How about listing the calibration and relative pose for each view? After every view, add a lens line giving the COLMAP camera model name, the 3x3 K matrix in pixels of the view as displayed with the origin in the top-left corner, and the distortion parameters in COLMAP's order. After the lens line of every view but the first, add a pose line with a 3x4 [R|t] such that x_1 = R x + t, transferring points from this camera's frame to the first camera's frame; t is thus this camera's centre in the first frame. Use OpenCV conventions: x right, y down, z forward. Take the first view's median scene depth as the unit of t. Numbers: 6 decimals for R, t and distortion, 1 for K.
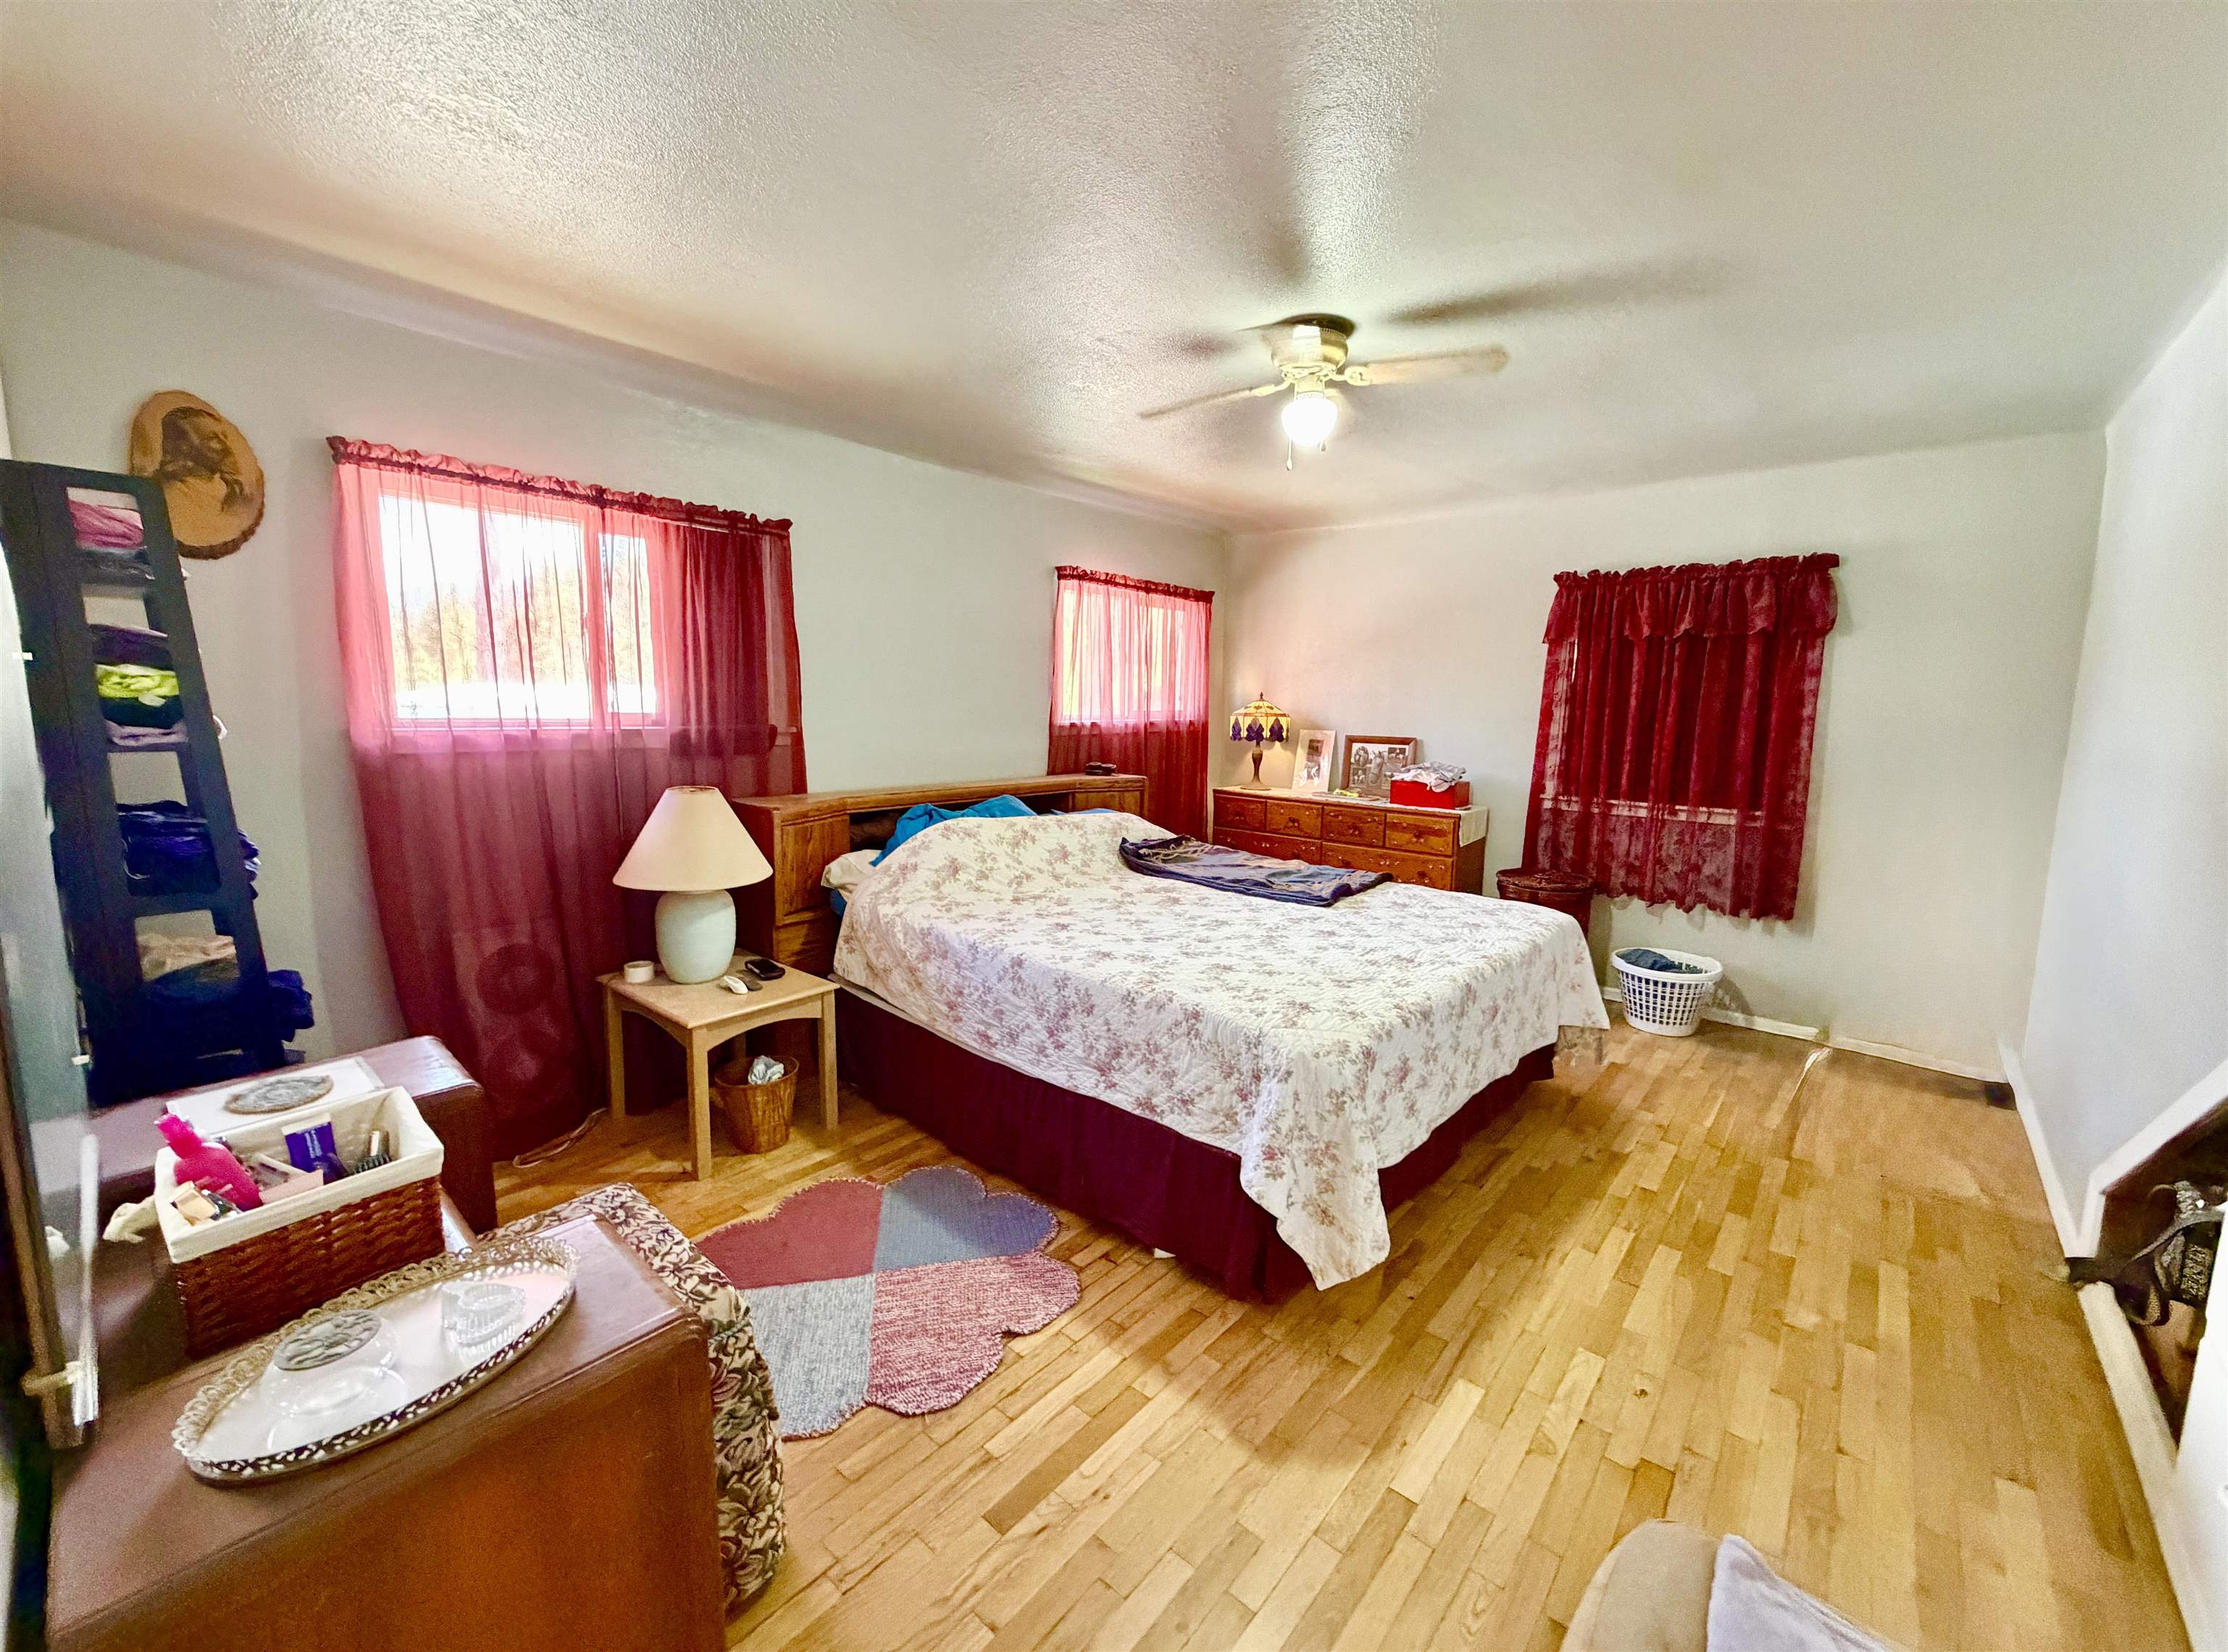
lens RADIAL K [[876.5, 0, 1115.7], [0, 876.5, 826.2], [0, 0, 1]] dist [-0.001214, -0.000168]
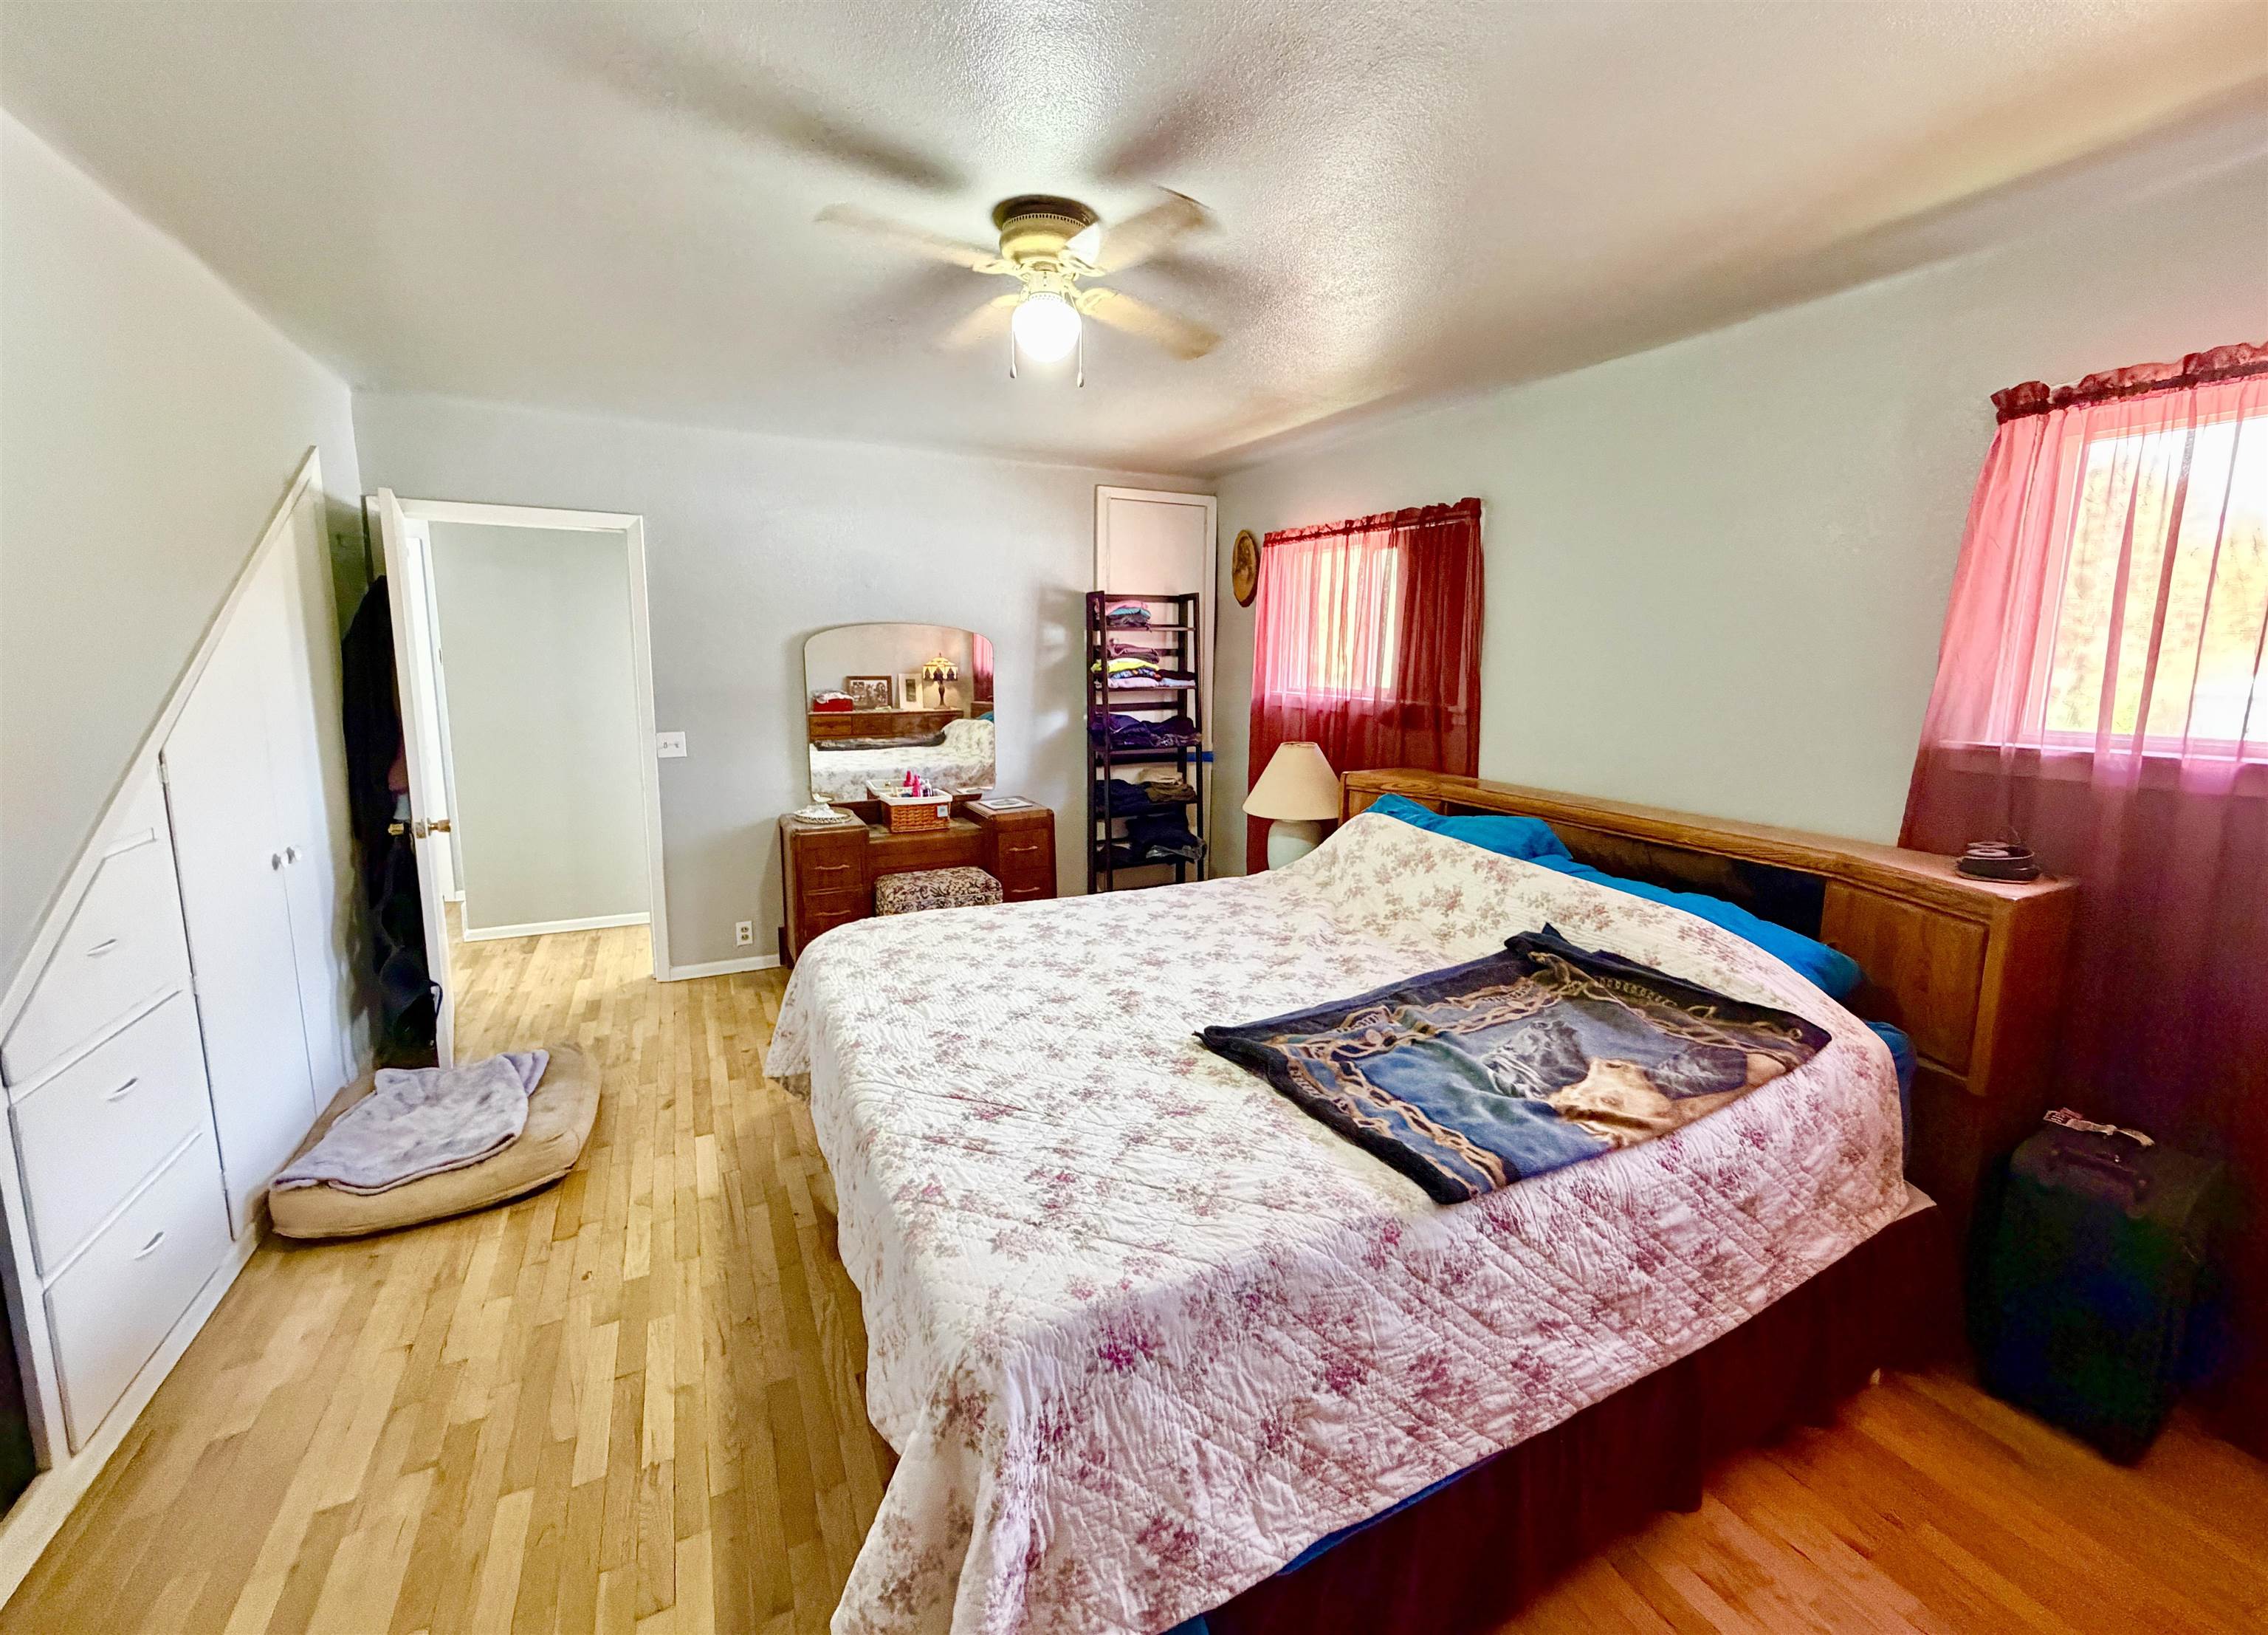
lens RADIAL K [[925.6, 0, 1140.8], [0, 925.6, 794.1], [0, 0, 1]] dist [0.000539, 0.000050]
pose [[-0.380226, 0.122144, -0.916793, 0.980167], [-0.146422, 0.970791, 0.190065, -0.218193], [0.913230, 0.206506, -0.351236, 1.411199]]
